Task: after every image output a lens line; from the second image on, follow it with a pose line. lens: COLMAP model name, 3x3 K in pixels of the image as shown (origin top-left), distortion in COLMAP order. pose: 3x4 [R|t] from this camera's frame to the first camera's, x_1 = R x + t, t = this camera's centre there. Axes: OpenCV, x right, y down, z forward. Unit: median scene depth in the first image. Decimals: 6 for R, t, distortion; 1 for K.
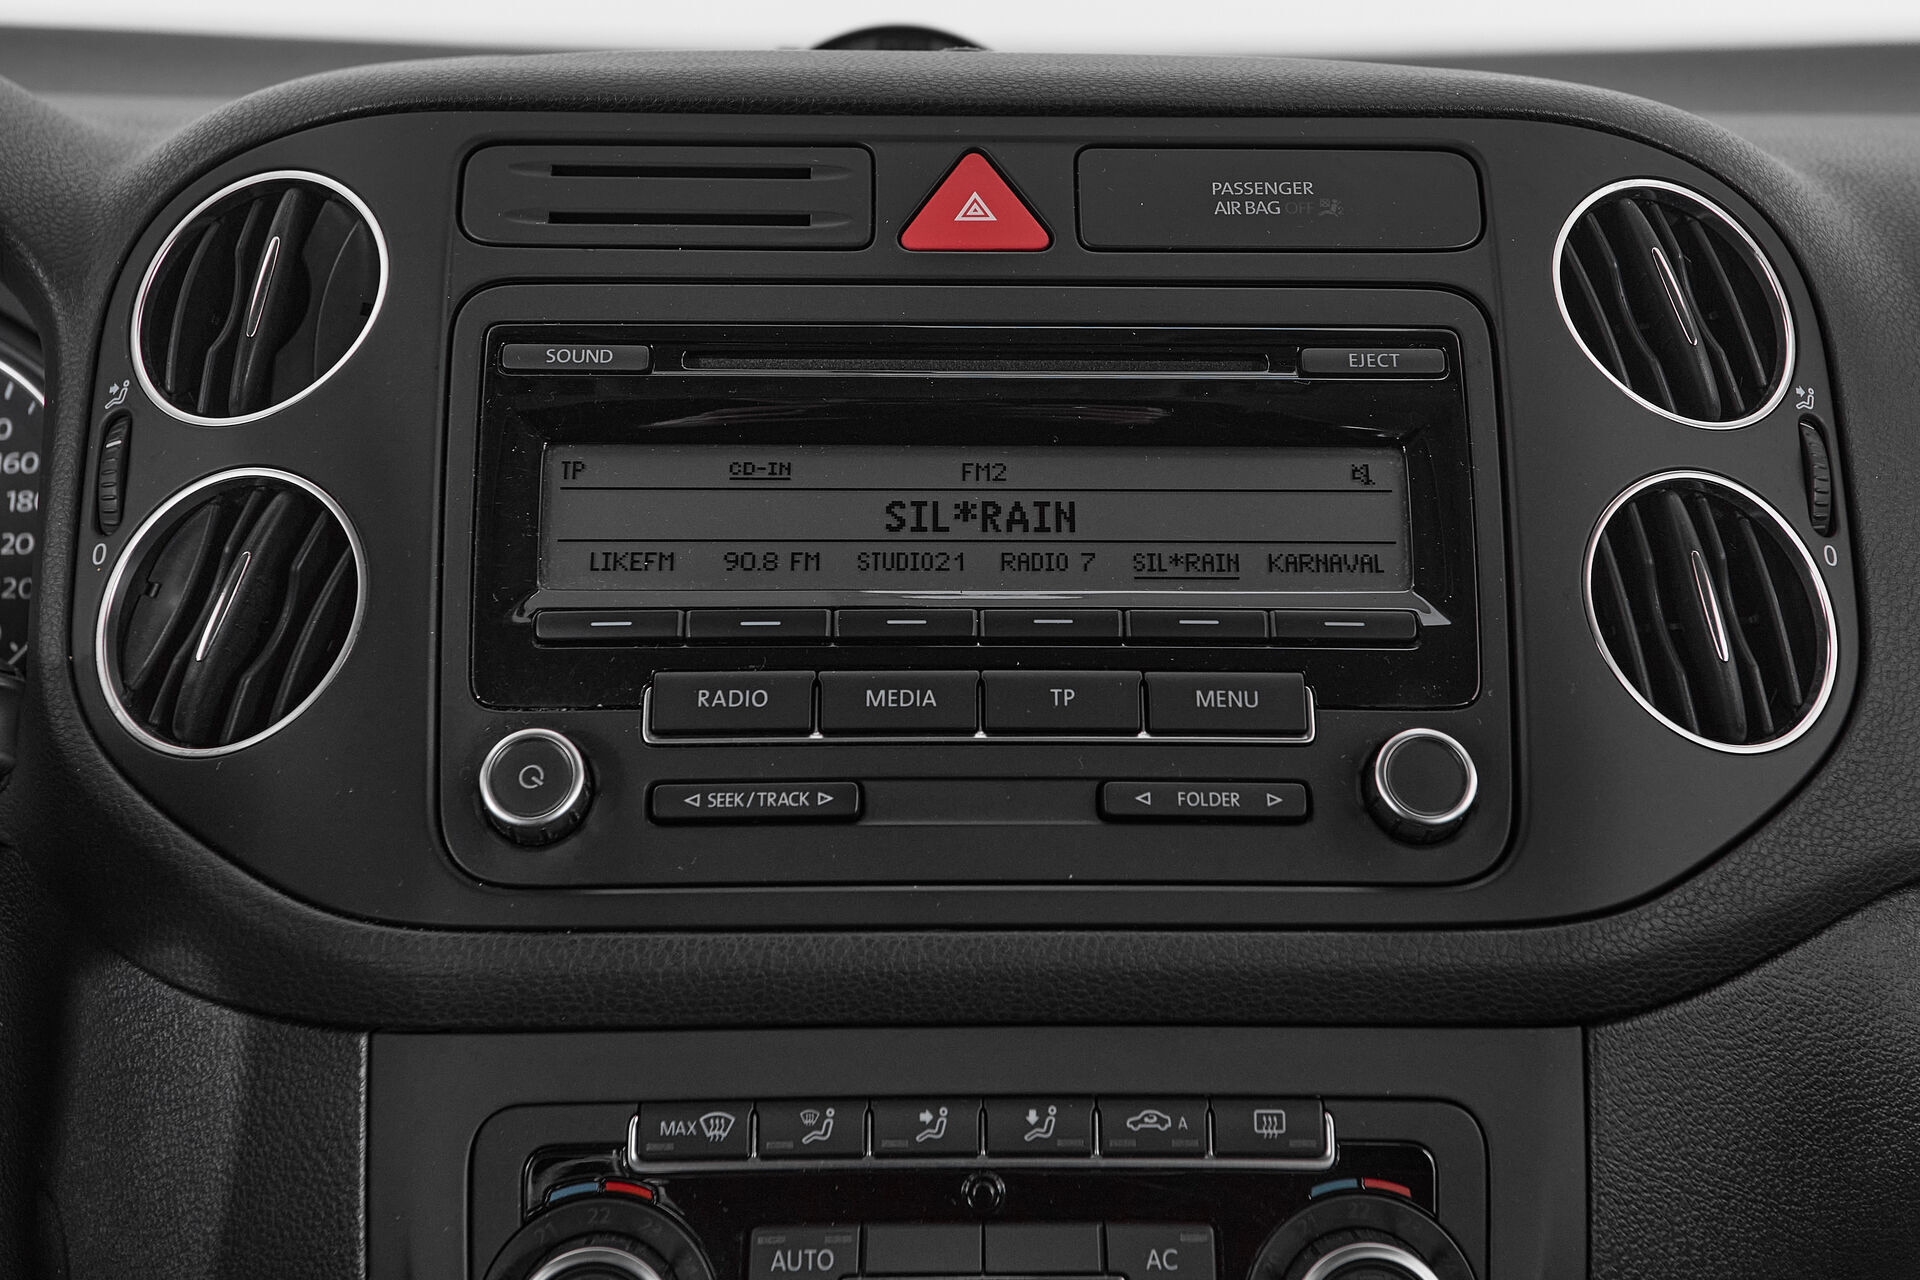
lens RADIAL K [[2790.6, 0, 990.1], [0, 2790.6, 438.8], [0, 0, 1]] dist [0.338018, 0.000000]
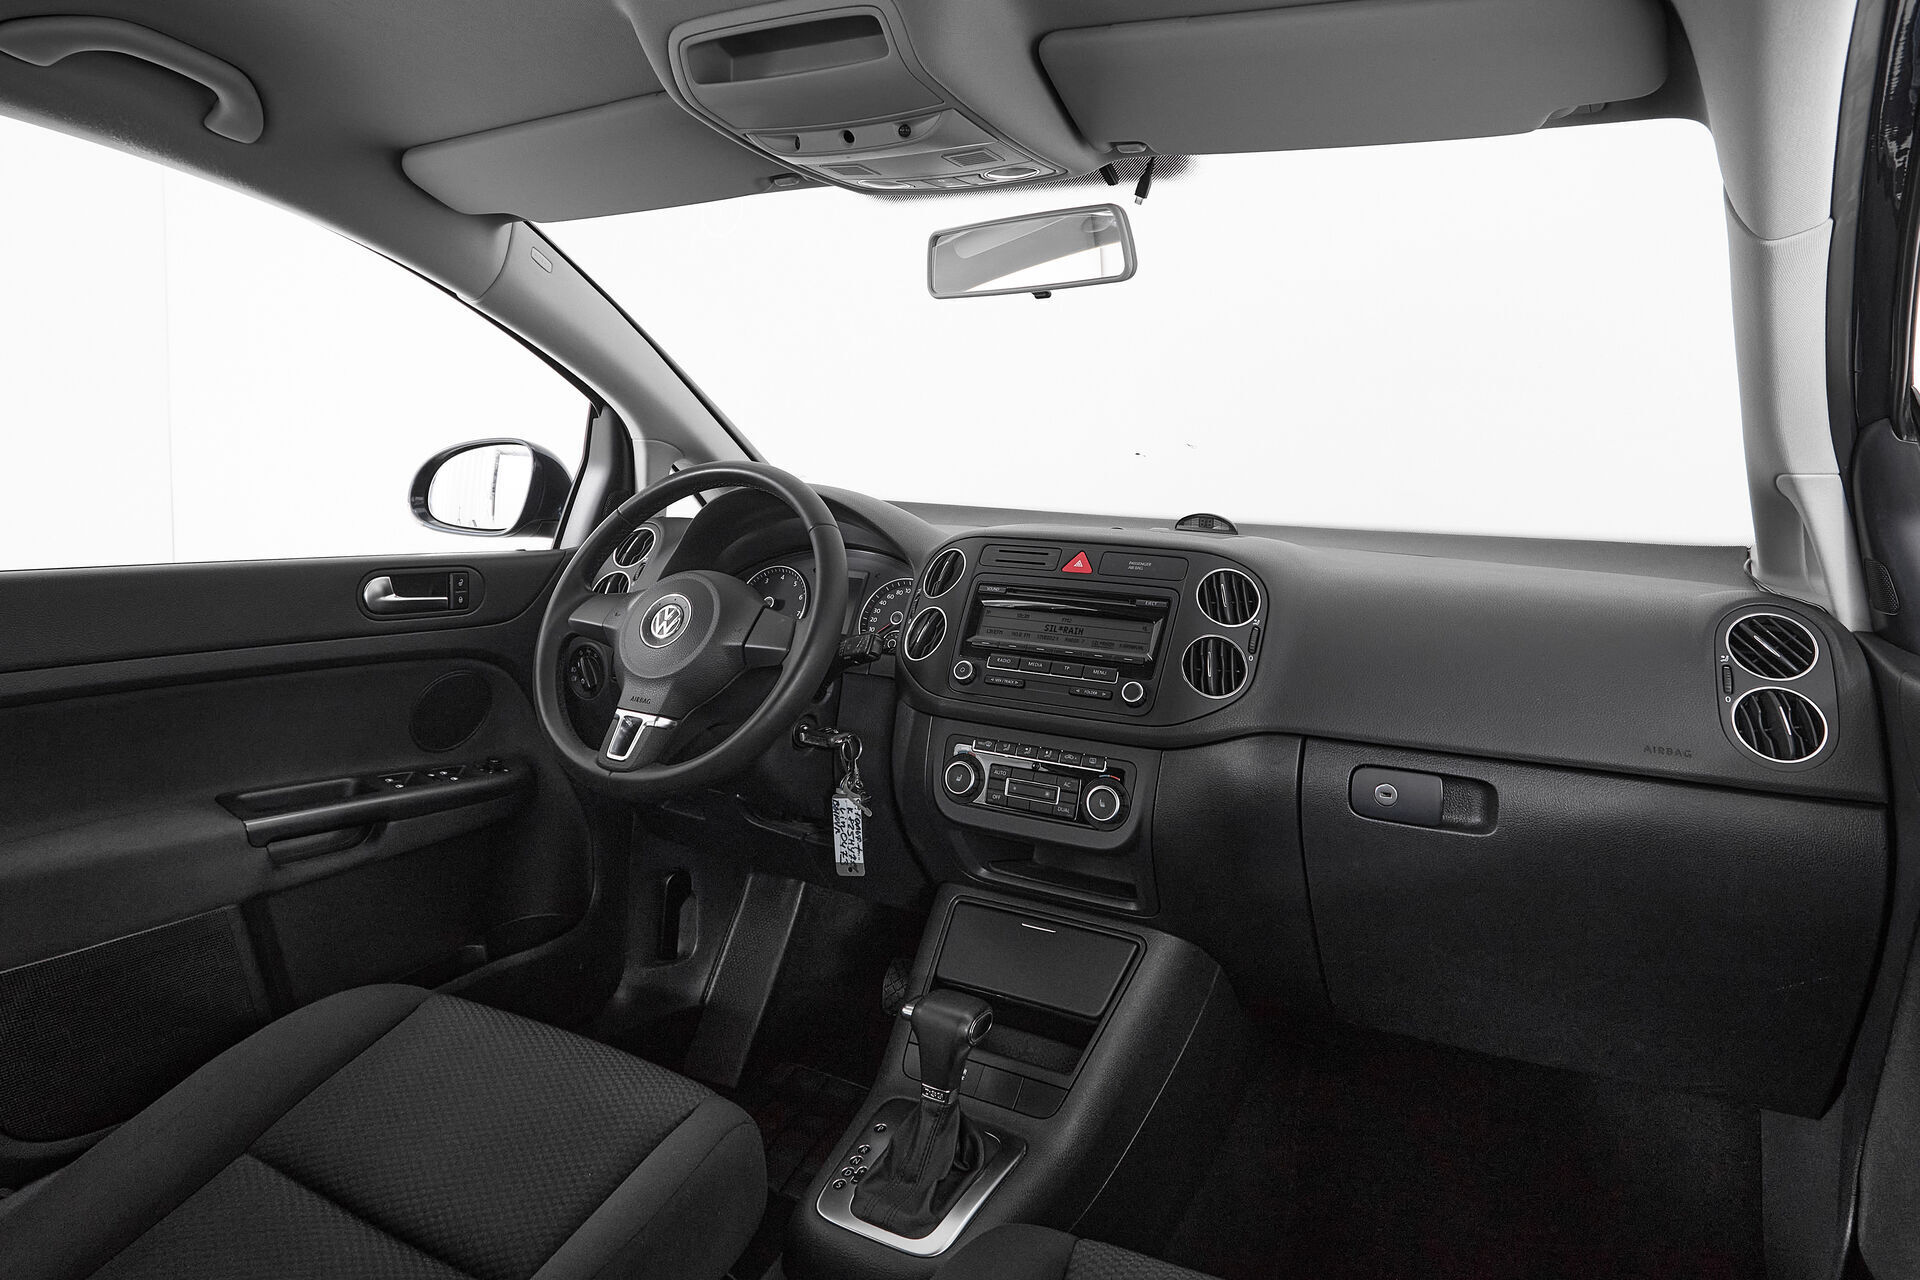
lens RADIAL K [[1180.8, 0, 958.7], [0, 1180.8, 466.5], [0, 0, 1]] dist [-0.008443, 0.001743]
pose [[0.866199, 0.023605, -0.499141, 0.861493], [-0.103585, 0.985669, -0.133144, 0.041919], [0.488845, 0.167033, 0.856230, -0.854366]]
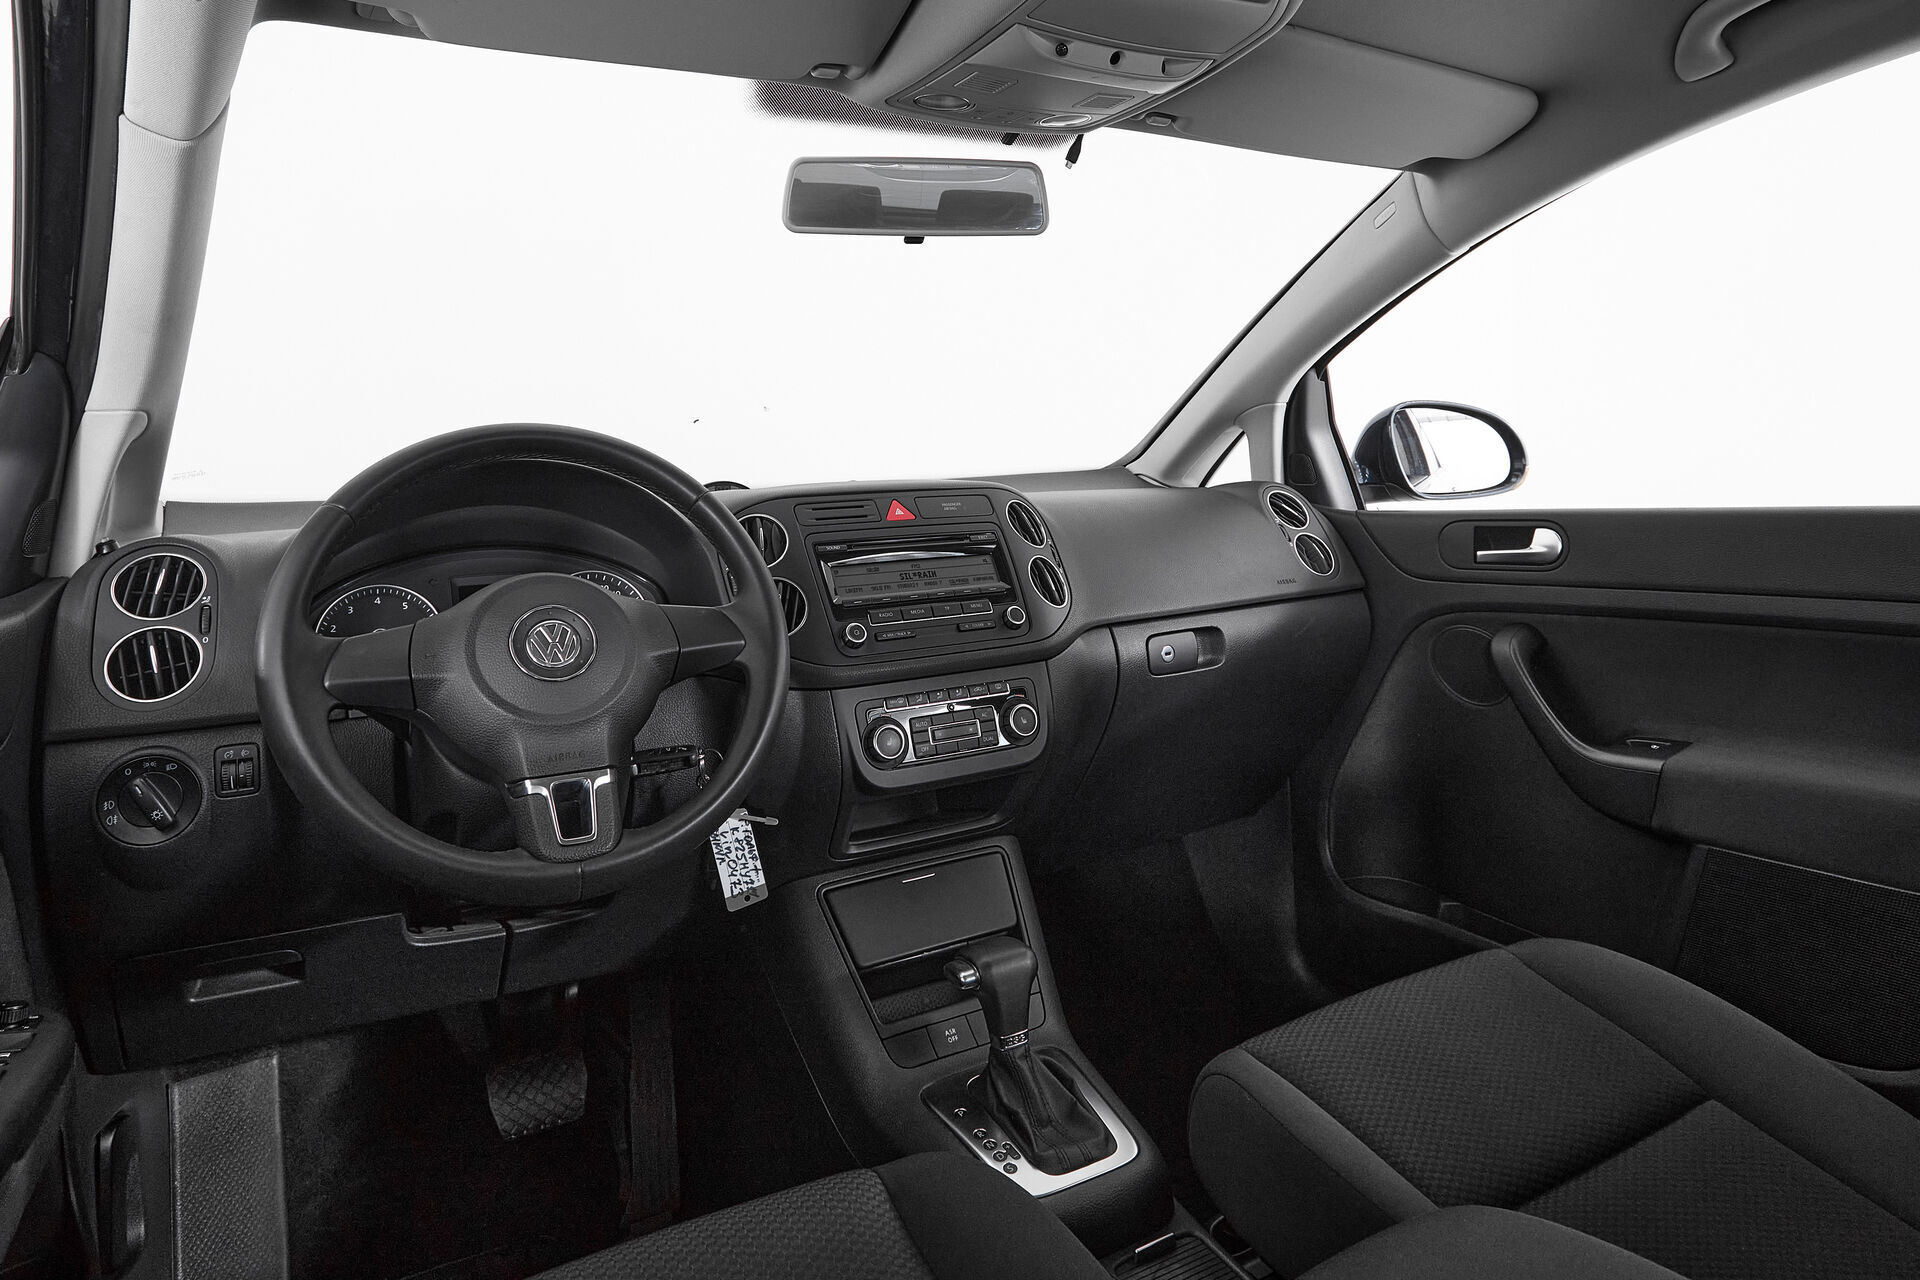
lens RADIAL K [[1180.8, 0, 944.7], [0, 1180.8, 463.0], [0, 0, 1]] dist [-0.008443, 0.001743]
pose [[0.886104, -0.039922, 0.461764, -0.916479], [0.117416, 0.983120, -0.140318, 0.132932], [-0.448368, 0.178555, 0.875834, -0.830604]]
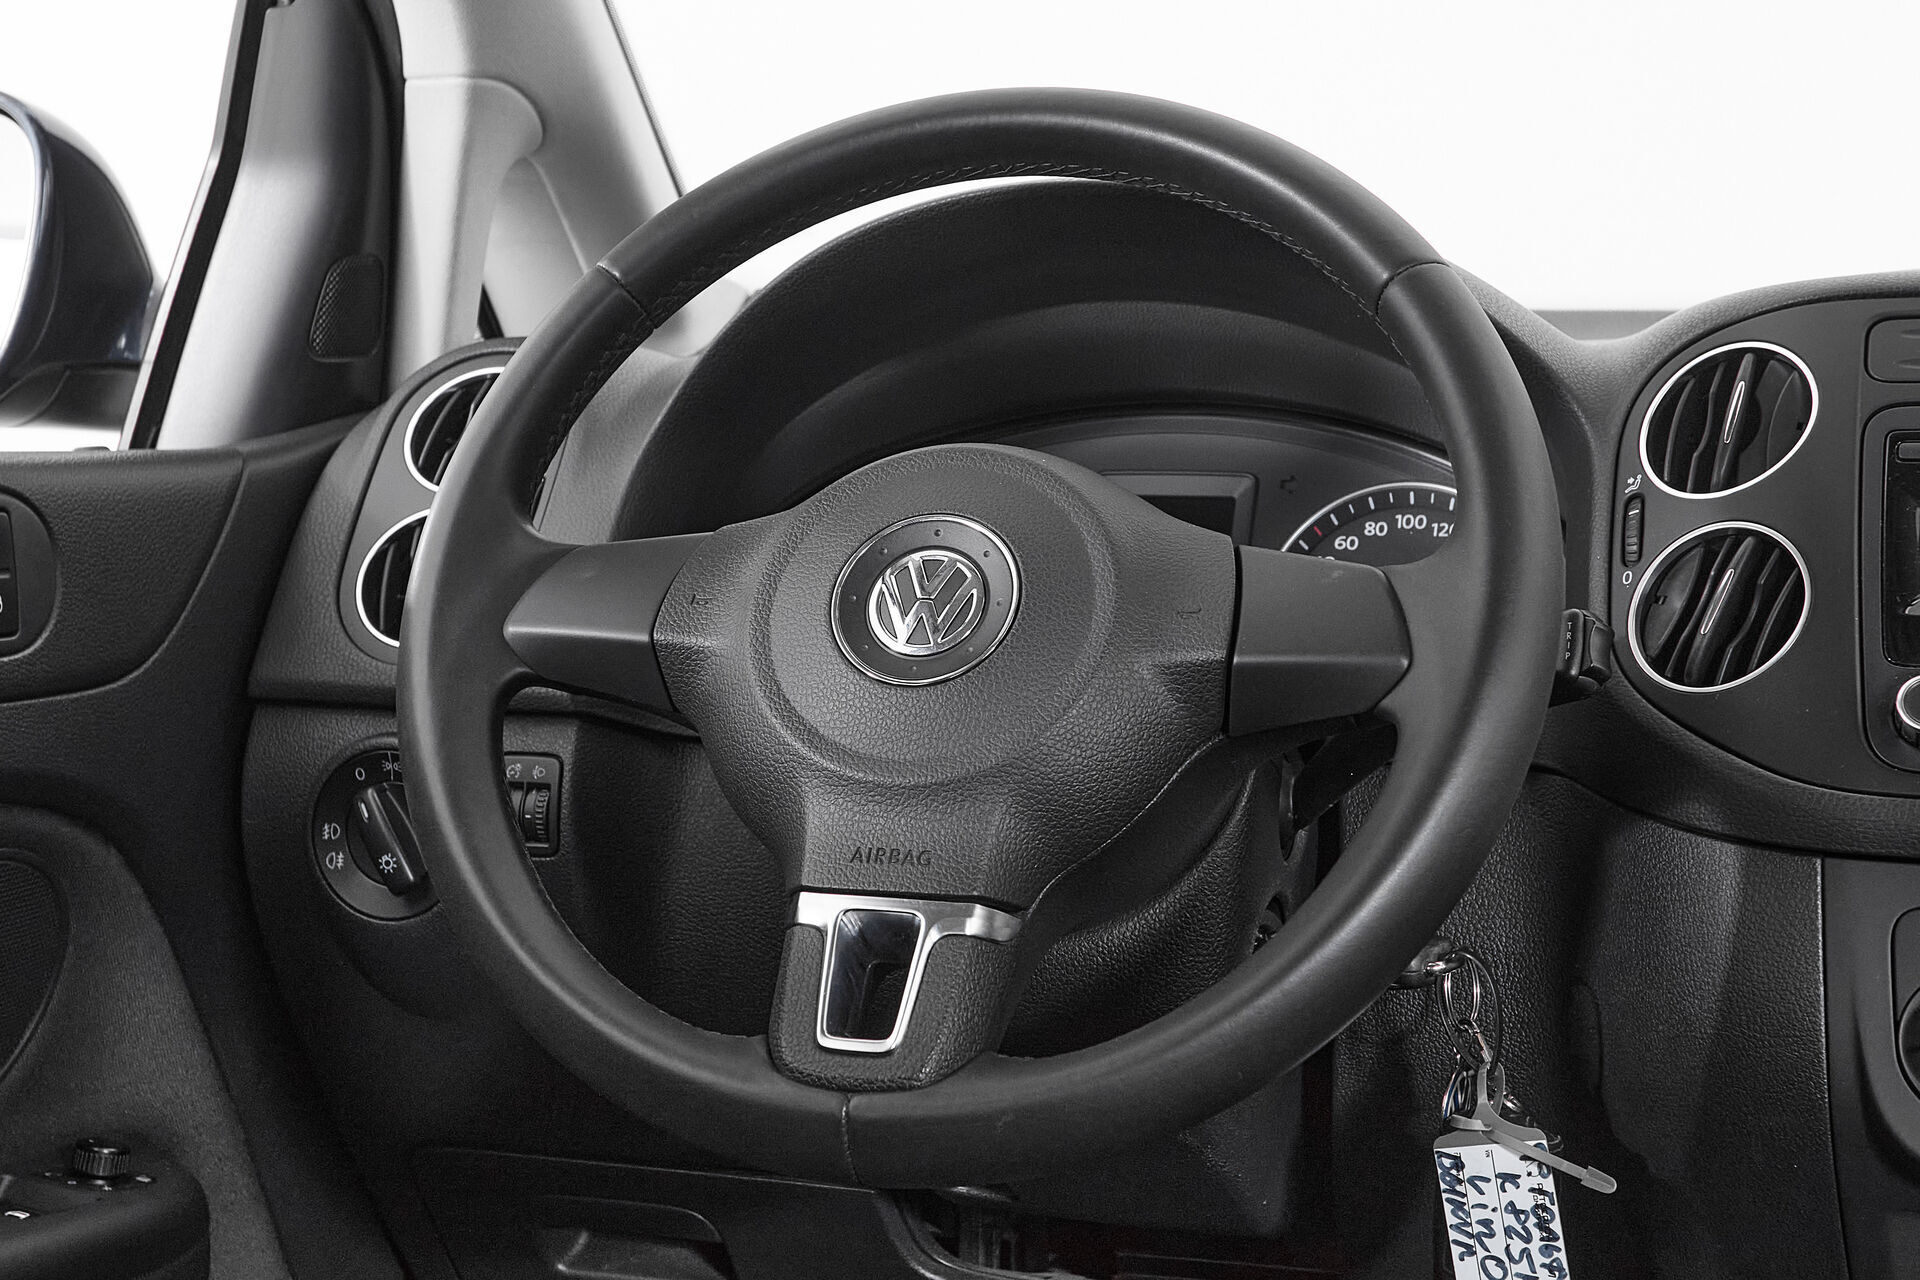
lens RADIAL K [[3235.6, 0, 928.2], [0, 3235.6, 607.3], [0, 0, 1]] dist [0.389979, 0.000000]
pose [[0.942834, 0.015551, -0.332901, -0.068391], [-0.044599, 0.995813, -0.079793, 0.235864], [0.330266, 0.090079, 0.939580, -0.916174]]
